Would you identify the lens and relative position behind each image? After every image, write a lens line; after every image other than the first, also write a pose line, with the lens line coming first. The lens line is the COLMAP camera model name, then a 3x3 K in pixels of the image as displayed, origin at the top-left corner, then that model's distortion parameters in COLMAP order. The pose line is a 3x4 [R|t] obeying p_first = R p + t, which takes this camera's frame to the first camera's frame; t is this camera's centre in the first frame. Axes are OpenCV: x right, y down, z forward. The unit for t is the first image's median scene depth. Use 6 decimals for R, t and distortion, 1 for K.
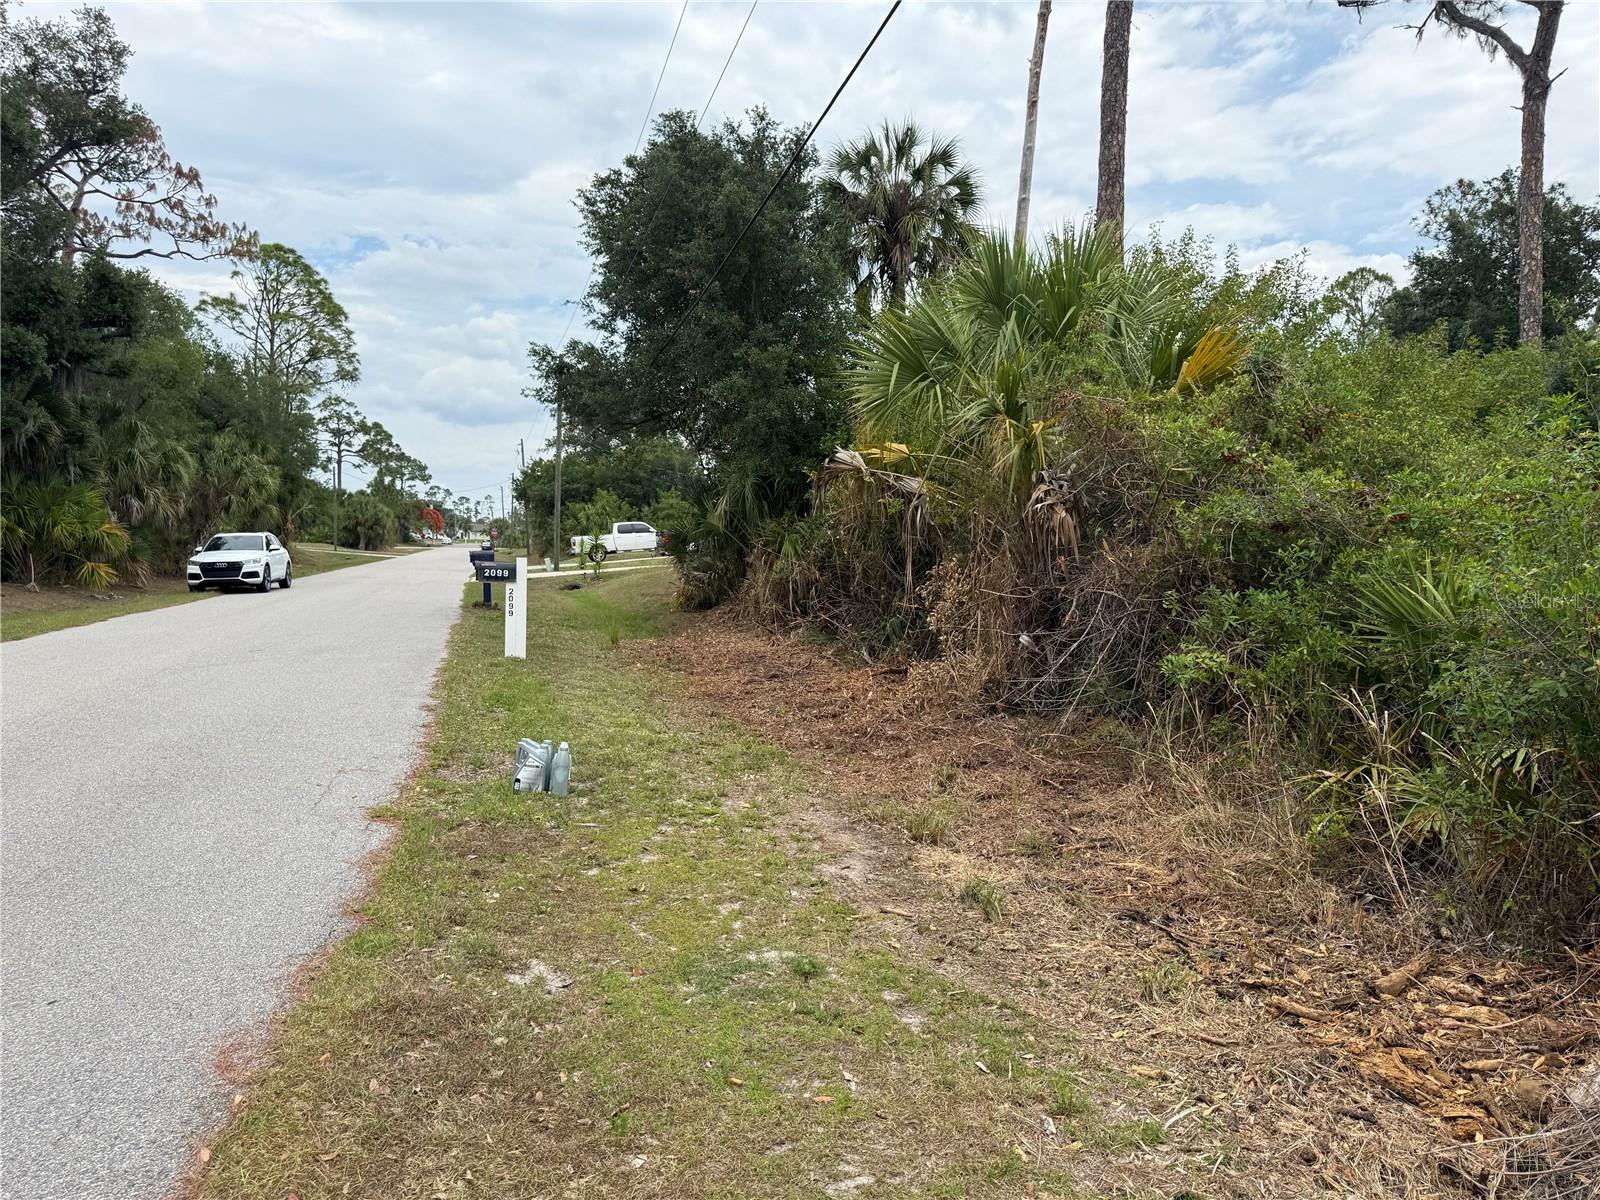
lens RADIAL K [[1129.6, 0, 800.0], [0, 1129.6, 600.0], [0, 0, 1]] dist [0.061109, -0.076330]
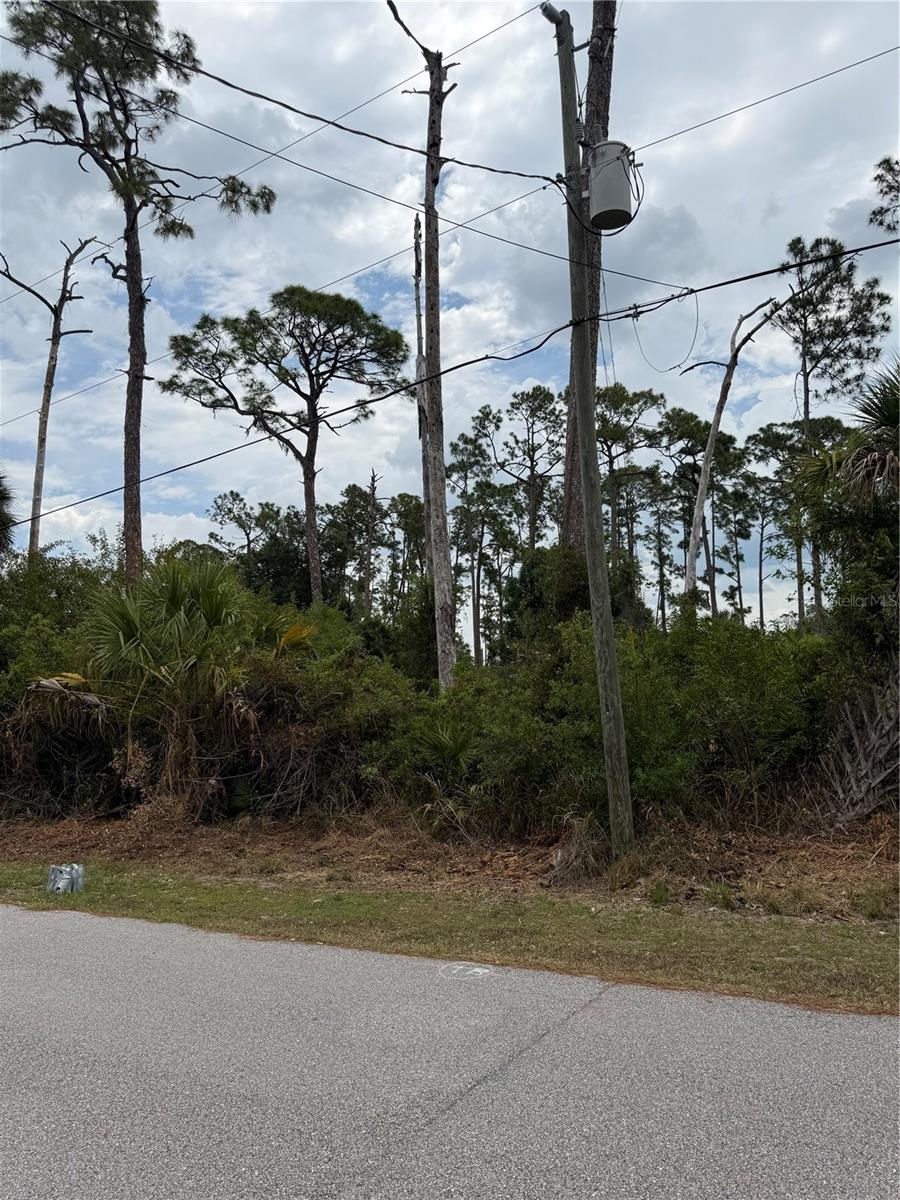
lens RADIAL K [[857.7, 0, 450.0], [0, 857.7, 600.0], [0, 0, 1]] dist [0.068030, -0.083891]
pose [[0.689330, 0.023960, 0.724051, -0.252558], [0.106650, 0.985207, -0.134137, -0.010189], [-0.716554, 0.169684, 0.676578, -0.138104]]
